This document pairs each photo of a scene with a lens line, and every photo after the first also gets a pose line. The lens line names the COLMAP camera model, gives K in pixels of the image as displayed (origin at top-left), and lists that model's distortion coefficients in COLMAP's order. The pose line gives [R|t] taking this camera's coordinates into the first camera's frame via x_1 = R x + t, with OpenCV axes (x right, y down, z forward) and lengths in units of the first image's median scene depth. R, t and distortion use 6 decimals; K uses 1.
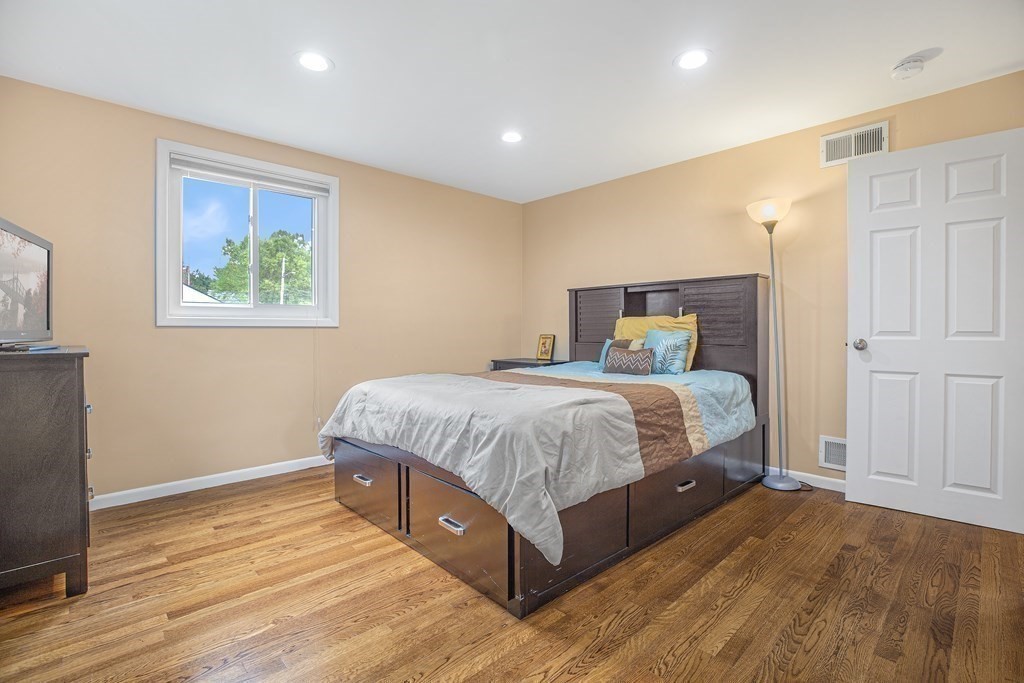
lens RADIAL K [[471.5, 0, 514.1], [0, 471.5, 336.3], [0, 0, 1]] dist [-0.033982, 0.008193]
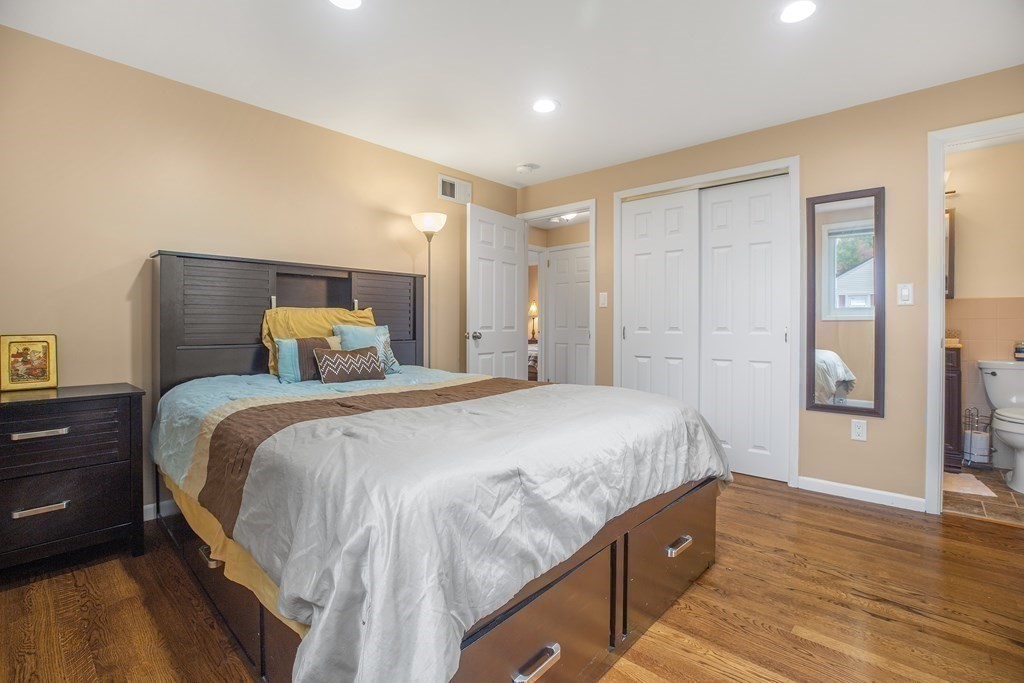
lens RADIAL K [[471.5, 0, 519.7], [0, 471.5, 328.5], [0, 0, 1]] dist [-0.033982, 0.008193]
pose [[-0.083003, -0.005186, 0.996536, -0.875334], [0.009471, 0.999937, 0.005992, -0.014331], [-0.996504, 0.009936, -0.082948, 1.214846]]
